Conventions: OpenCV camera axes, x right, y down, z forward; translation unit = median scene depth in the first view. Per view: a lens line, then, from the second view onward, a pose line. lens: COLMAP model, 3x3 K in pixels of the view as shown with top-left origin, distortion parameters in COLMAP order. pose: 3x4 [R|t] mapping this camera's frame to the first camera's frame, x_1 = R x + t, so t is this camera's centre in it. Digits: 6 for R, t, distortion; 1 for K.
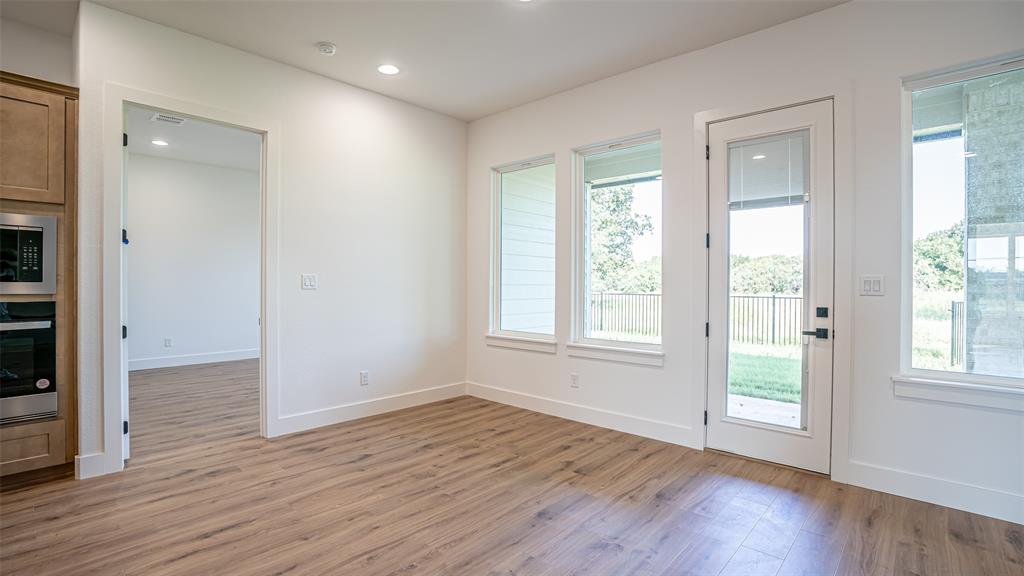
lens RADIAL K [[474.9, 0, 505.7], [0, 474.9, 286.6], [0, 0, 1]] dist [-0.031061, 0.002144]
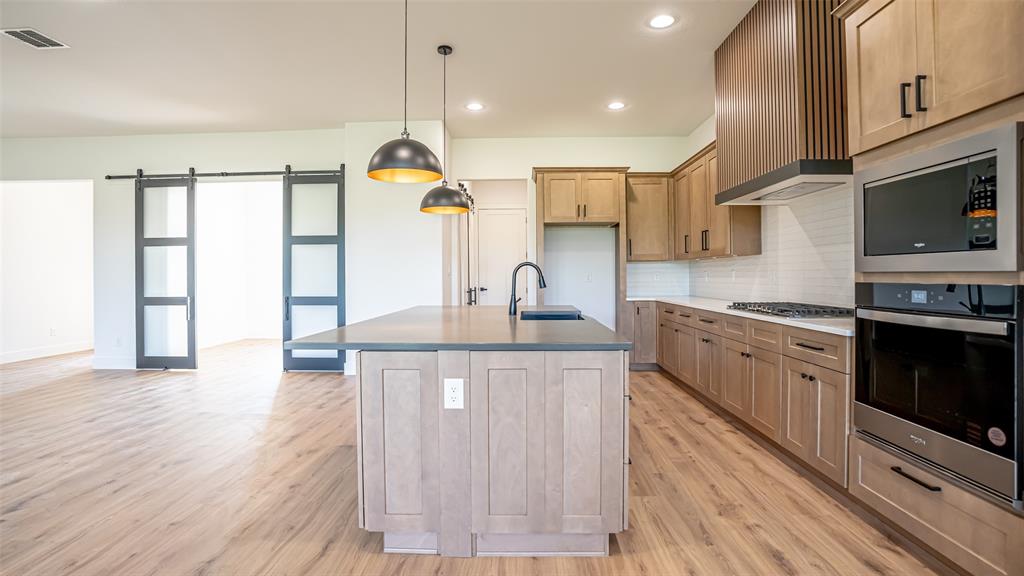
lens RADIAL K [[474.9, 0, 500.4], [0, 474.9, 270.9], [0, 0, 1]] dist [-0.031061, 0.002144]
pose [[-0.746727, -0.007936, -0.665084, -0.198038], [-0.004413, 0.999966, -0.006978, 0.021032], [0.665116, -0.002276, -0.746736, 1.001641]]
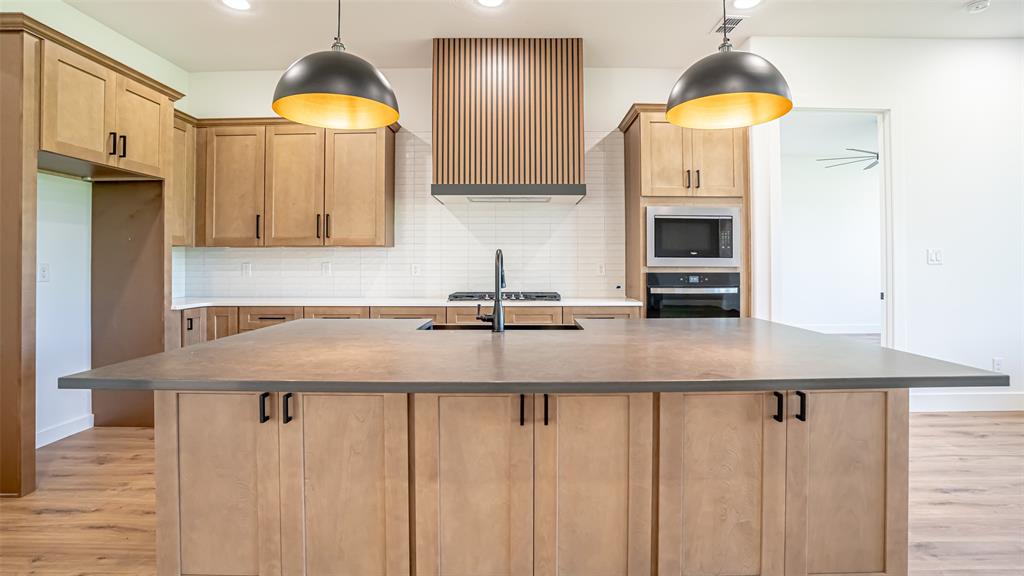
lens RADIAL K [[474.9, 0, 521.6], [0, 474.9, 262.0], [0, 0, 1]] dist [-0.031061, 0.002144]
pose [[0.688328, -0.008245, -0.725353, -0.436825], [-0.002225, 0.999907, -0.013478, 0.020990], [0.725396, 0.010892, 0.688245, -0.352216]]
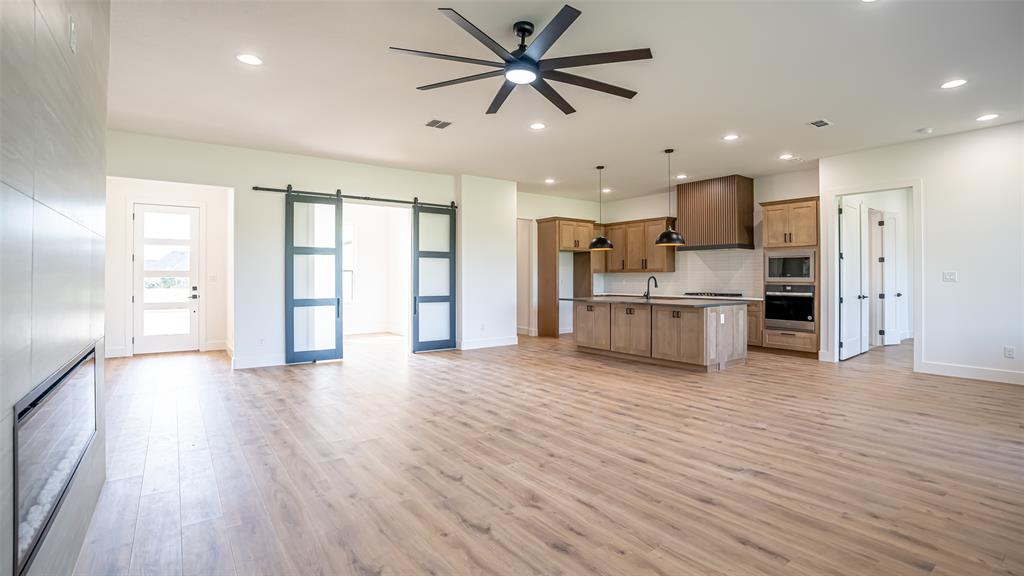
lens RADIAL K [[474.9, 0, 513.6], [0, 474.9, 272.3], [0, 0, 1]] dist [-0.031061, 0.002144]
pose [[-0.177545, -0.016405, -0.983976, 1.771584], [-0.010660, 0.999834, -0.014746, 0.017971], [0.984055, 0.007871, -0.177690, -0.131017]]
